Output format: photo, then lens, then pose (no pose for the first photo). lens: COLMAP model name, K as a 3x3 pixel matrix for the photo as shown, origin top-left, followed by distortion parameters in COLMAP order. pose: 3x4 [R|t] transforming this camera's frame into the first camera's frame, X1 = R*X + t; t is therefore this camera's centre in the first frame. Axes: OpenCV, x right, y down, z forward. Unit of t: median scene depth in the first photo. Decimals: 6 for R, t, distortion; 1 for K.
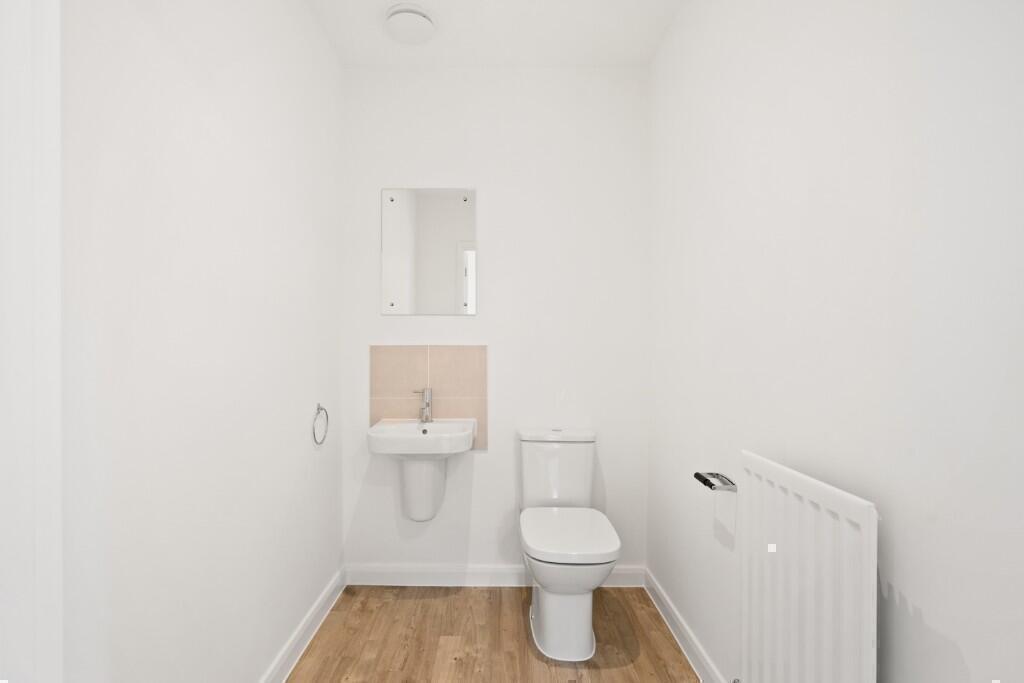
lens RADIAL K [[465.0, 0, 517.4], [0, 465.0, 339.7], [0, 0, 1]] dist [0.000986, 0.000134]
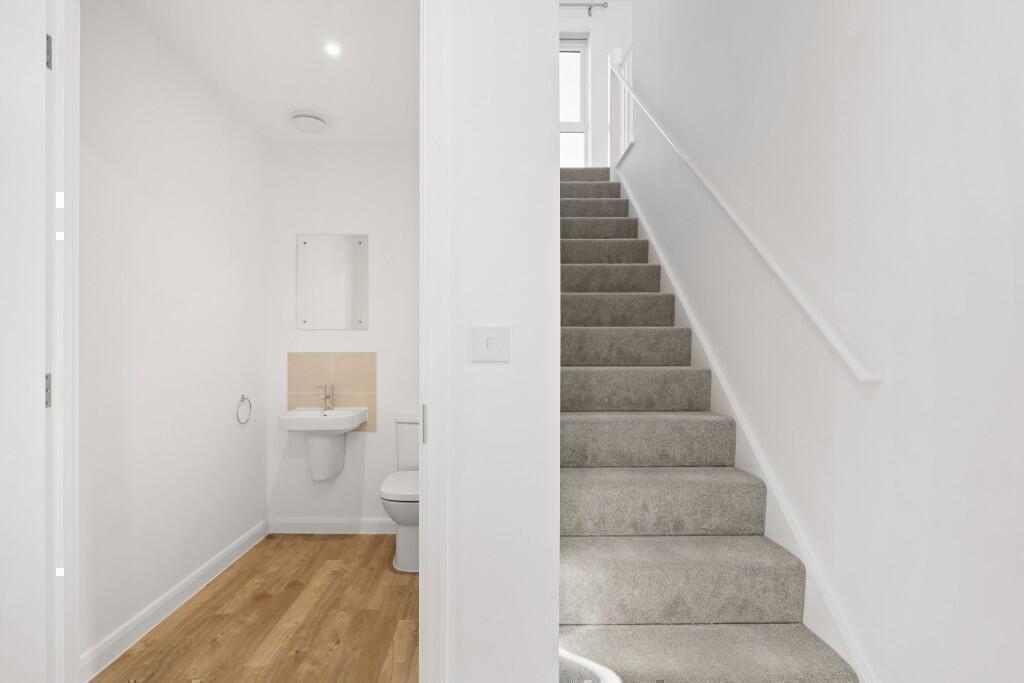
lens RADIAL K [[465.0, 0, 504.2], [0, 465.0, 345.8], [0, 0, 1]] dist [0.000986, 0.000134]
pose [[0.999929, 0.002203, 0.011729, 0.301306], [-0.002146, 0.999986, -0.004818, -0.002013], [-0.011739, 0.004792, 0.999920, -0.353828]]
